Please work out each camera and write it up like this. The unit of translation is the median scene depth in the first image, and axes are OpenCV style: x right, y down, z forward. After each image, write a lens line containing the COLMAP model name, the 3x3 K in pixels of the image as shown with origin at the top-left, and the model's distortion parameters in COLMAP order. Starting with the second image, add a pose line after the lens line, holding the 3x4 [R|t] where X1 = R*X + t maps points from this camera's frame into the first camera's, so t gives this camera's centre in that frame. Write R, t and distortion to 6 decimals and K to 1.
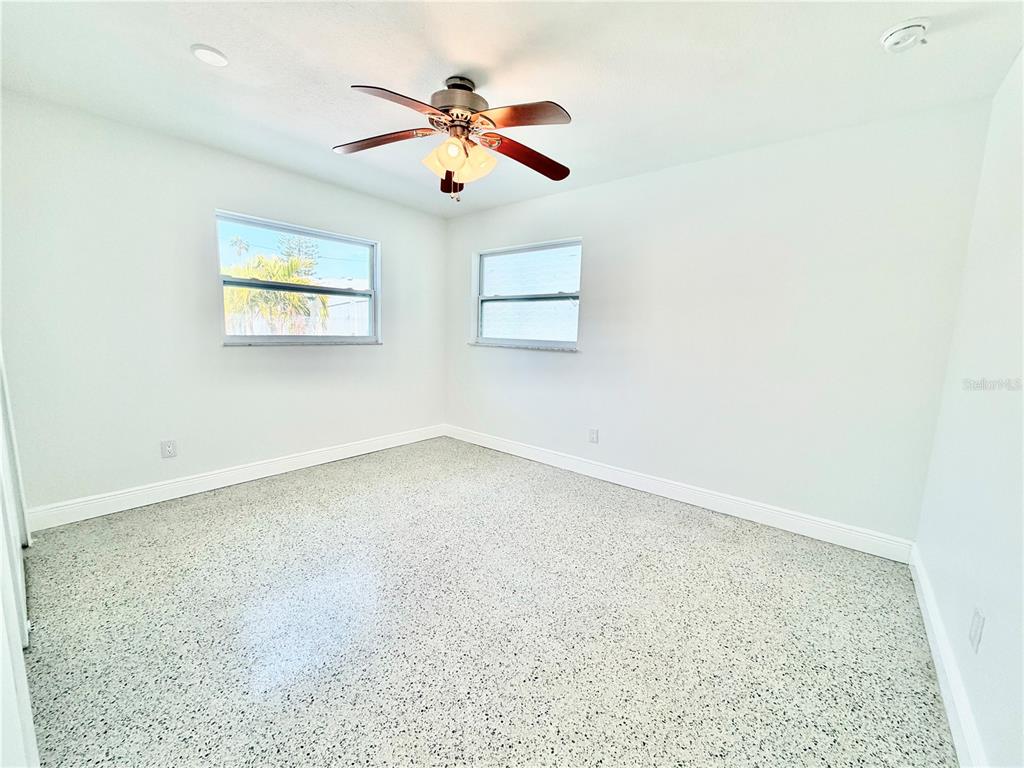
lens RADIAL K [[410.7, 0, 511.2], [0, 410.7, 383.8], [0, 0, 1]] dist [0.002696, 0.000145]
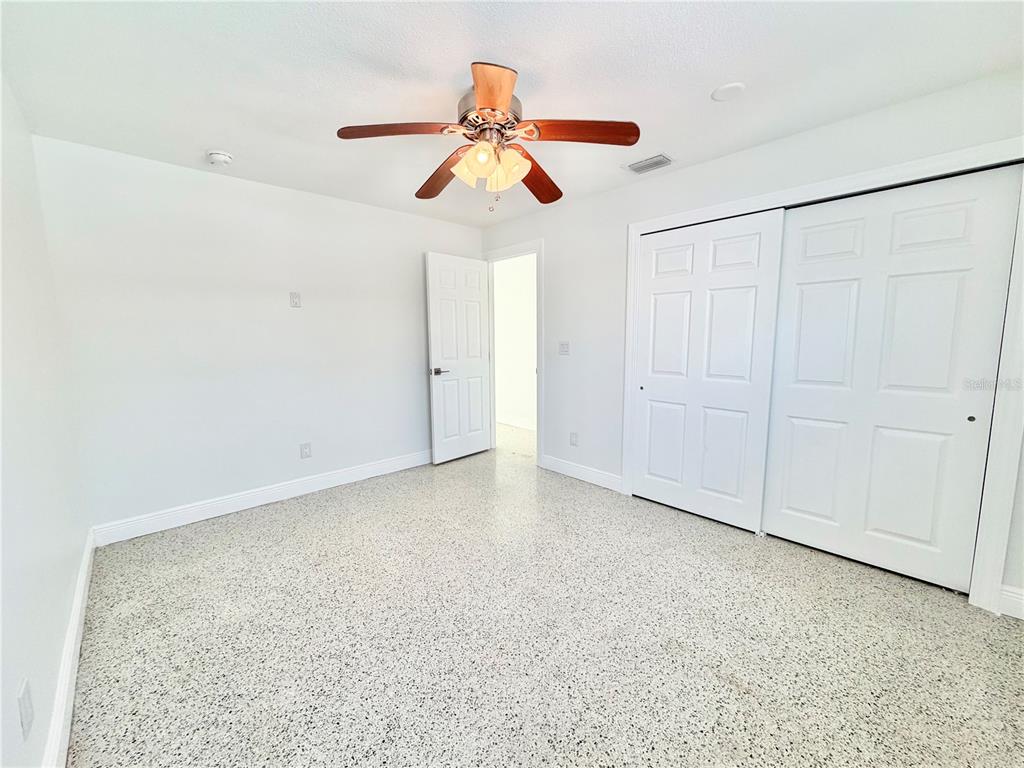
lens RADIAL K [[410.7, 0, 512.0], [0, 410.7, 384.1], [0, 0, 1]] dist [0.002696, 0.000145]
pose [[-0.991712, -0.035213, 0.123558, -0.257217], [-0.002620, 0.967049, 0.254578, -0.256907], [-0.128451, 0.252144, -0.959127, 1.679279]]
